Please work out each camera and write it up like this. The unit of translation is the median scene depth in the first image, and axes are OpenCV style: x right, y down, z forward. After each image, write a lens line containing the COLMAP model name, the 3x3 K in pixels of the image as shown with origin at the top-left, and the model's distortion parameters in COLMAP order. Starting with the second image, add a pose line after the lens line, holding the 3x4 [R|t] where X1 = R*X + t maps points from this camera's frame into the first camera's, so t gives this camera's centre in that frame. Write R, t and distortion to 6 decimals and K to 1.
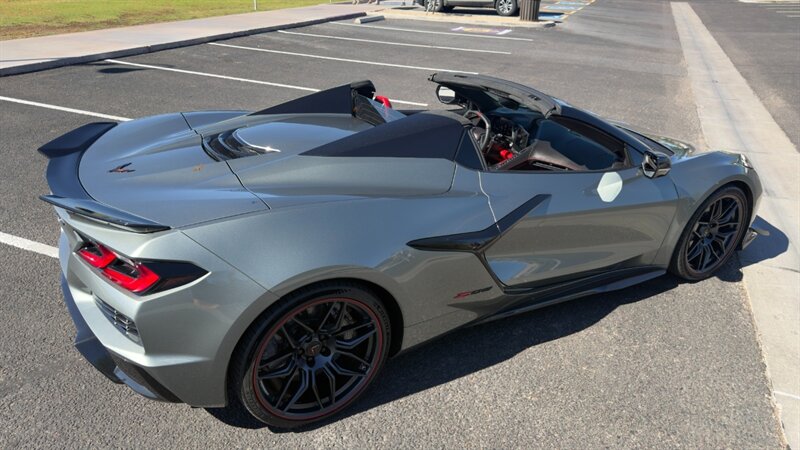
lens RADIAL K [[567.5, 0, 397.0], [0, 567.5, 226.8], [0, 0, 1]] dist [0.050269, -0.063008]
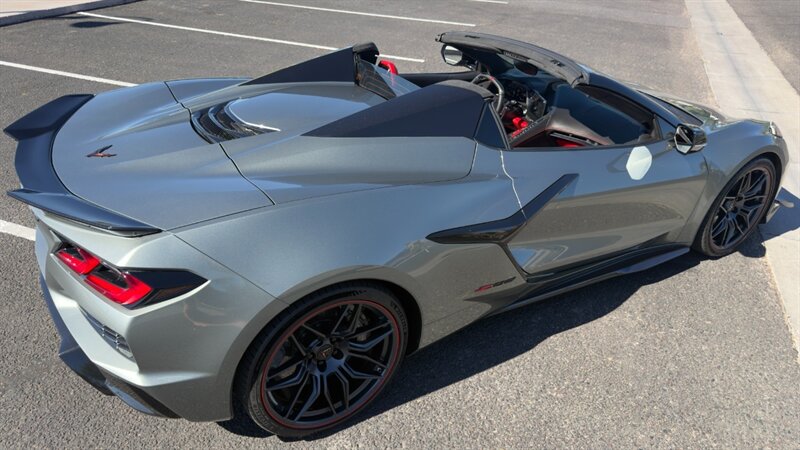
lens RADIAL K [[567.5, 0, 399.5], [0, 567.5, 229.9], [0, 0, 1]] dist [0.050269, -0.063008]
pose [[0.999635, -0.011597, 0.024415, -0.040841], [0.009429, 0.996152, 0.087129, -0.051393], [-0.025331, -0.086867, 0.995898, 0.091281]]
